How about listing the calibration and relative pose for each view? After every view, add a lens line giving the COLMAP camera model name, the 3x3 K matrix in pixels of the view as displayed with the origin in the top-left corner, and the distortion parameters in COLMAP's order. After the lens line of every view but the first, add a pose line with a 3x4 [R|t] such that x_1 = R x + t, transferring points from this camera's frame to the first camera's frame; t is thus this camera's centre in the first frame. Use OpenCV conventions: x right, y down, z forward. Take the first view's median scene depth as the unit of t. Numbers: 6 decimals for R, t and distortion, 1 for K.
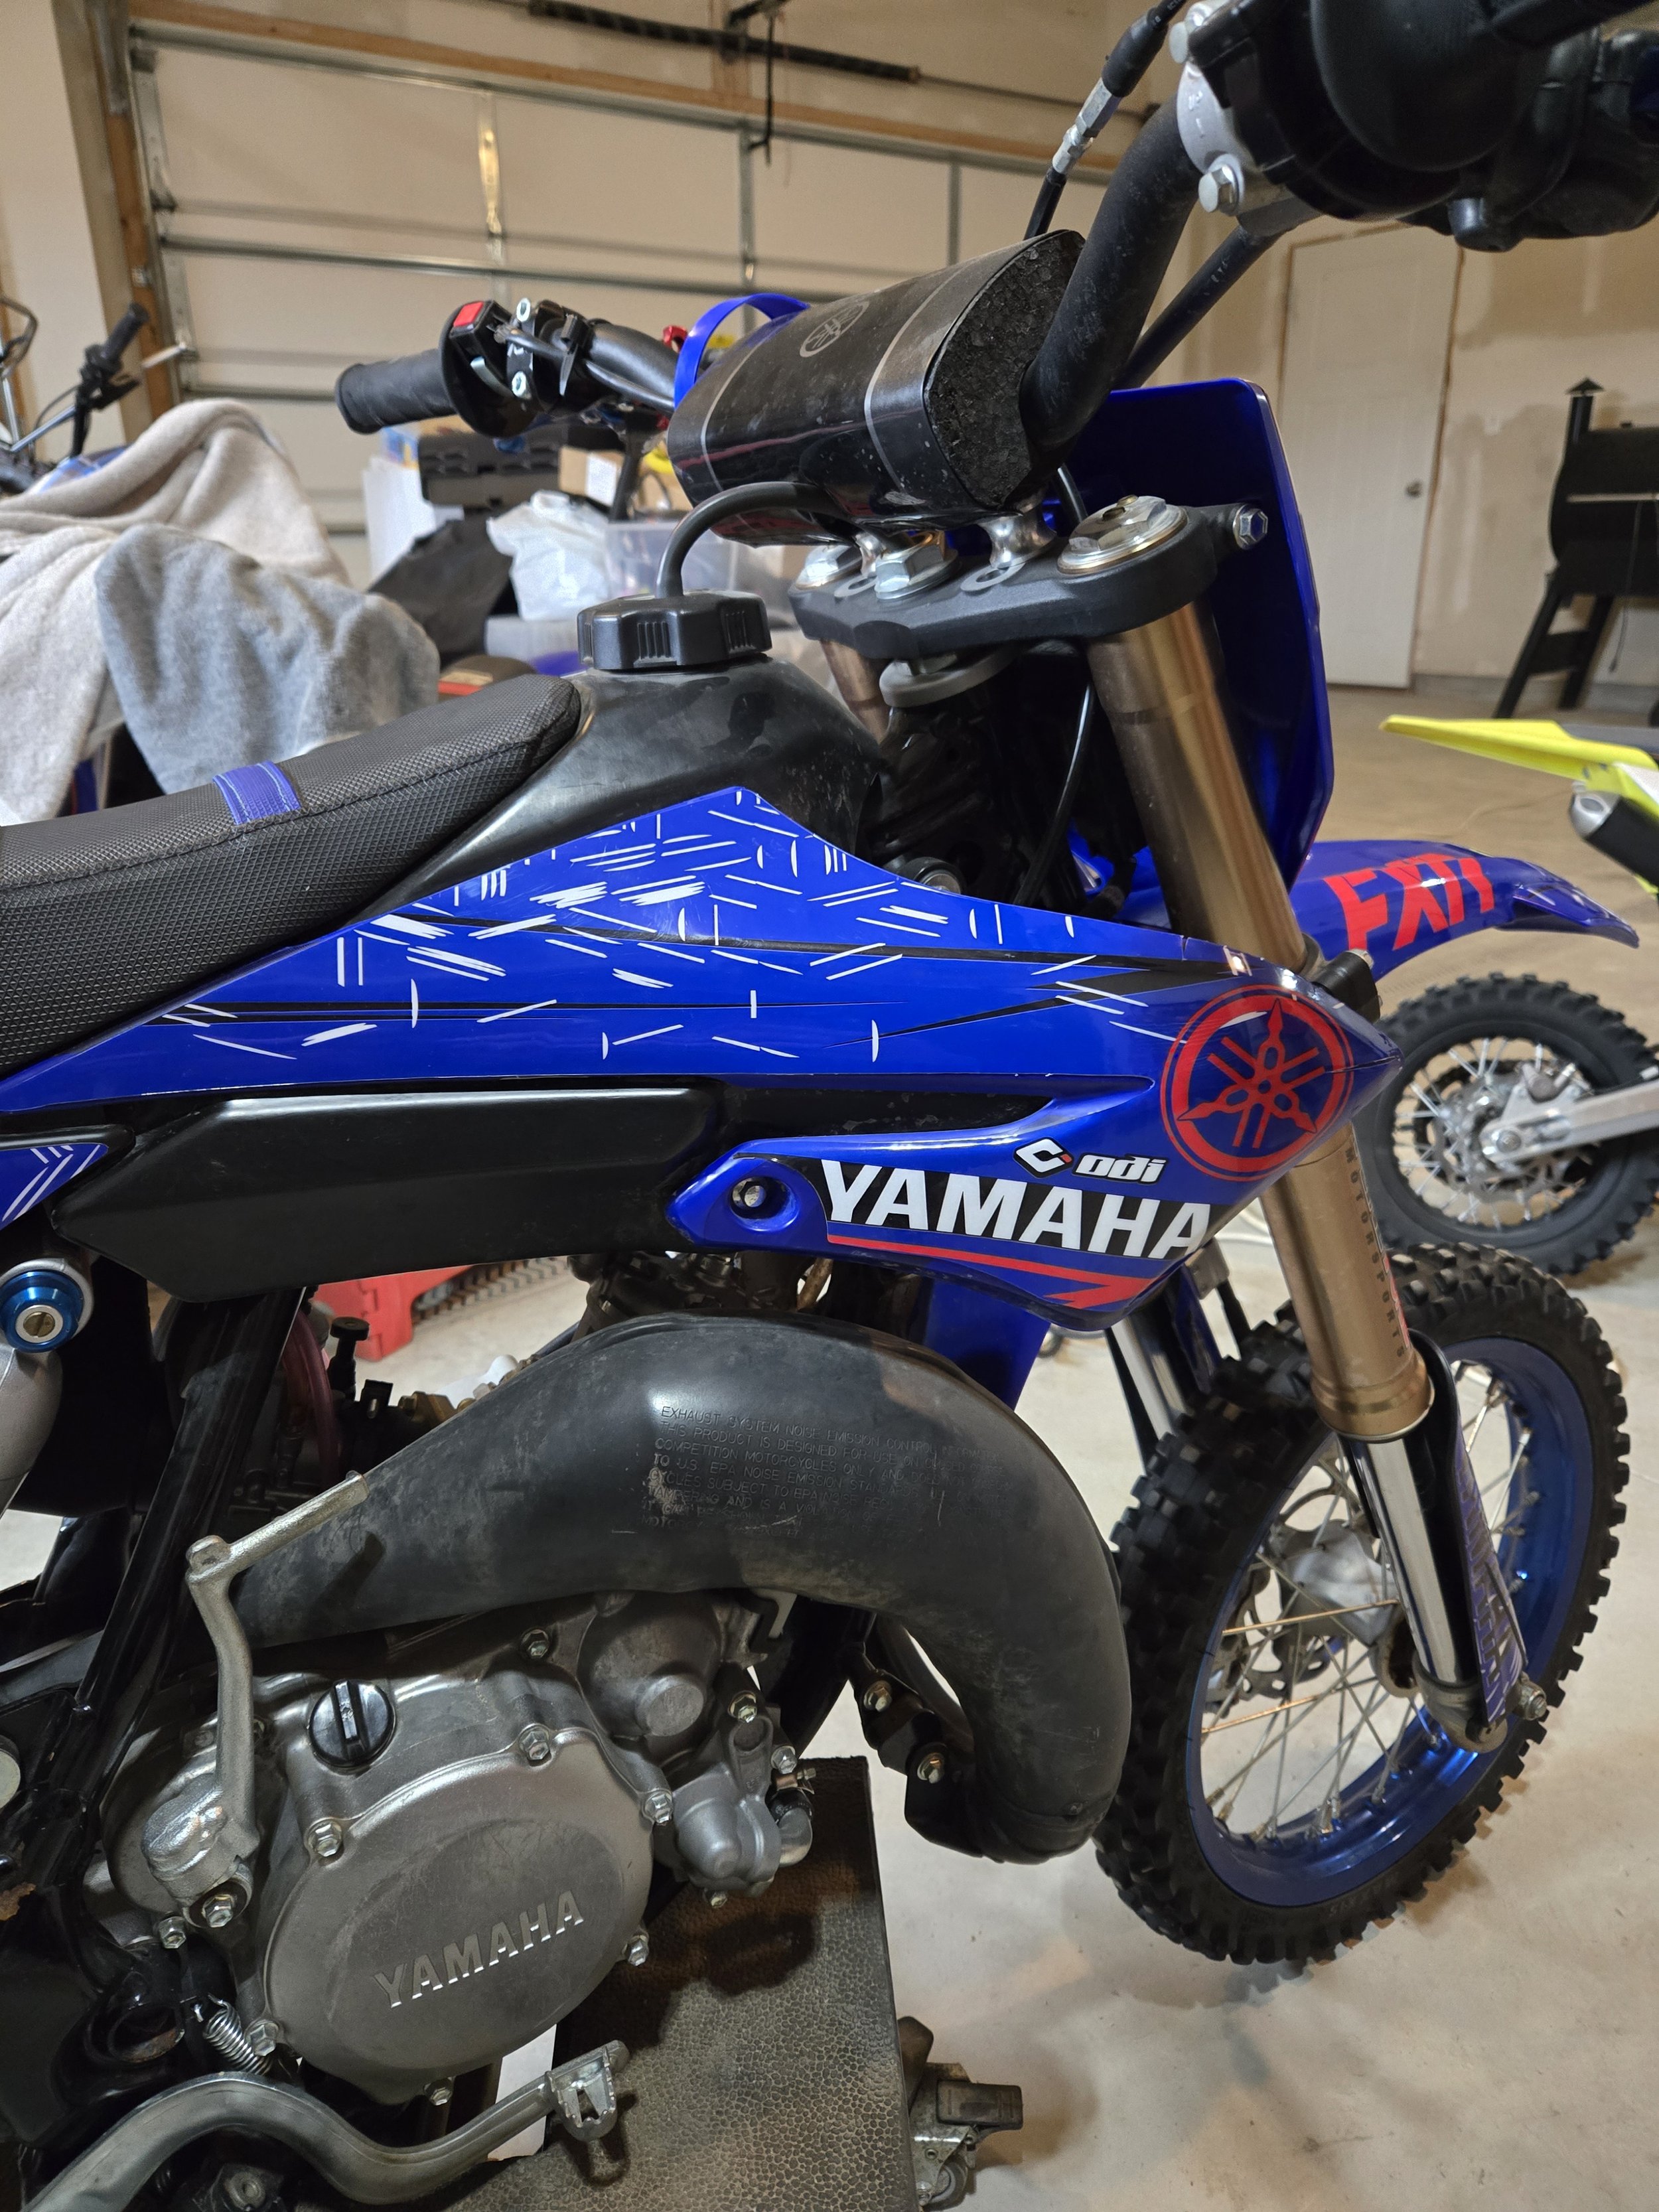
lens RADIAL K [[1516.9, 0, 833.8], [0, 1516.9, 1085.8], [0, 0, 1]] dist [0.071834, -0.063555]
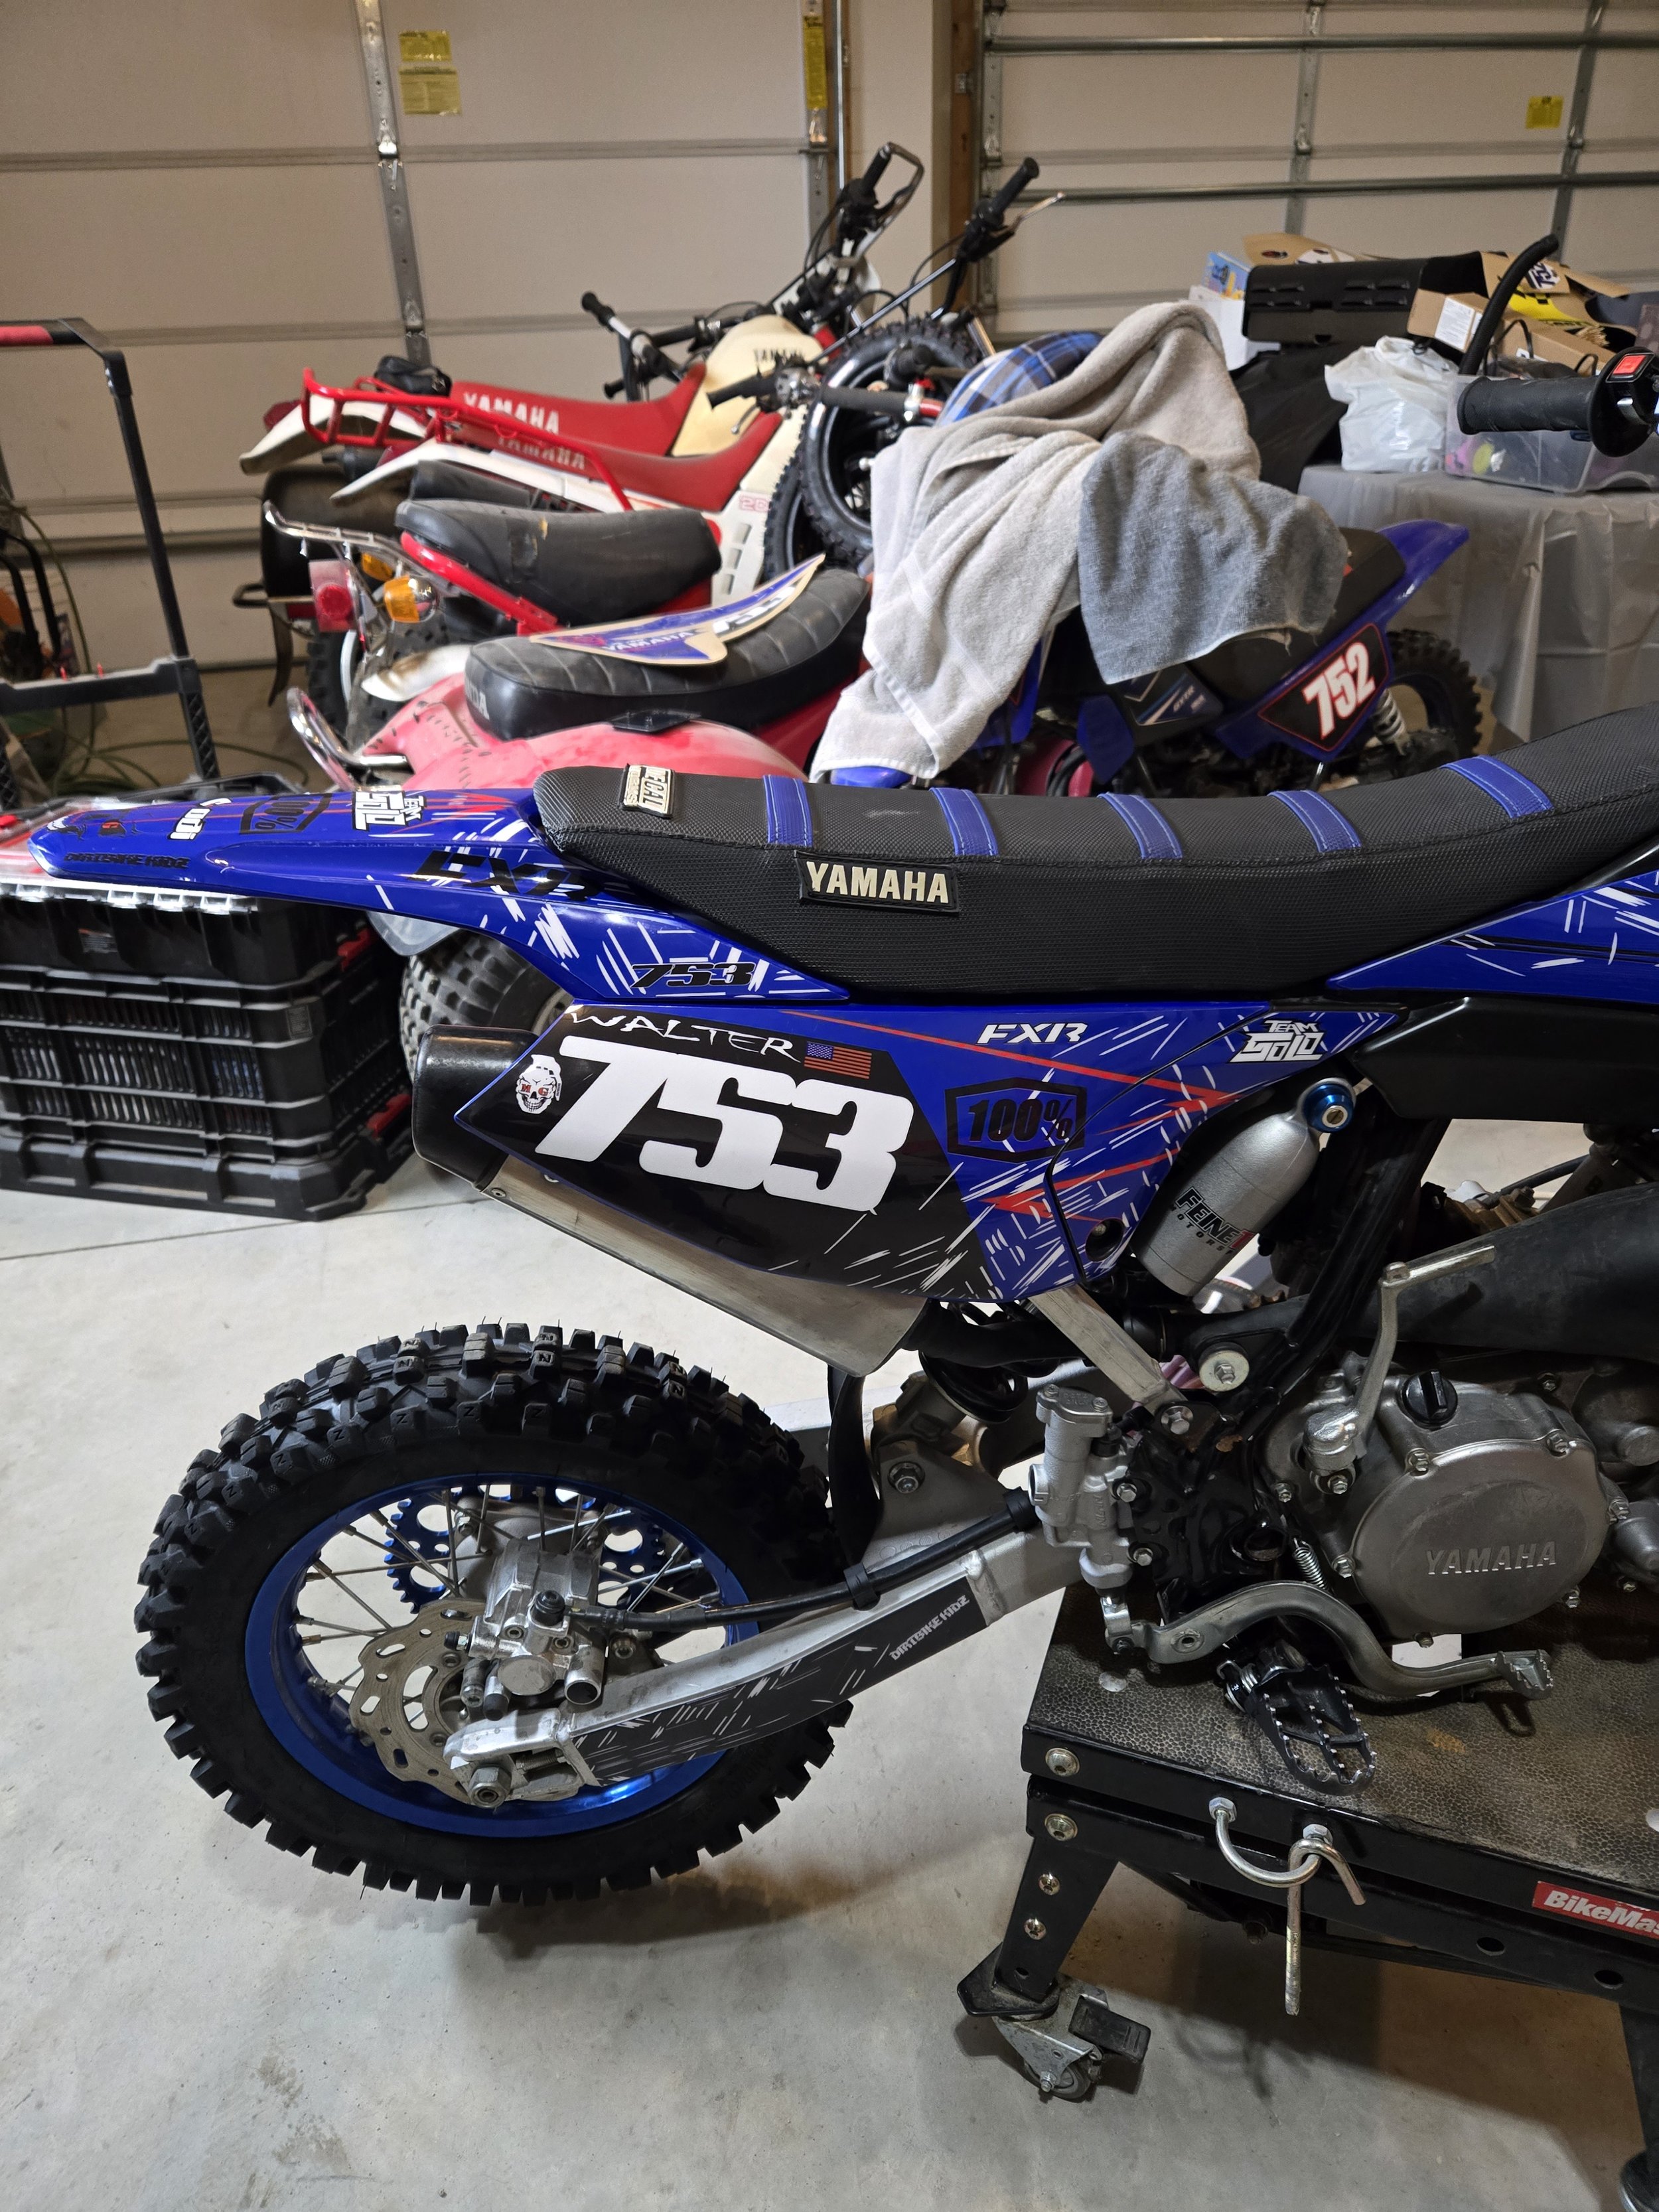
lens RADIAL K [[1512.3, 0, 830.4], [0, 1512.3, 1121.5], [0, 0, 1]] dist [0.070778, -0.065858]
pose [[0.915890, 0.176748, -0.360423, -0.136002], [-0.122996, 0.978227, 0.167162, -0.015220], [0.382121, -0.108771, 0.917688, -0.229922]]
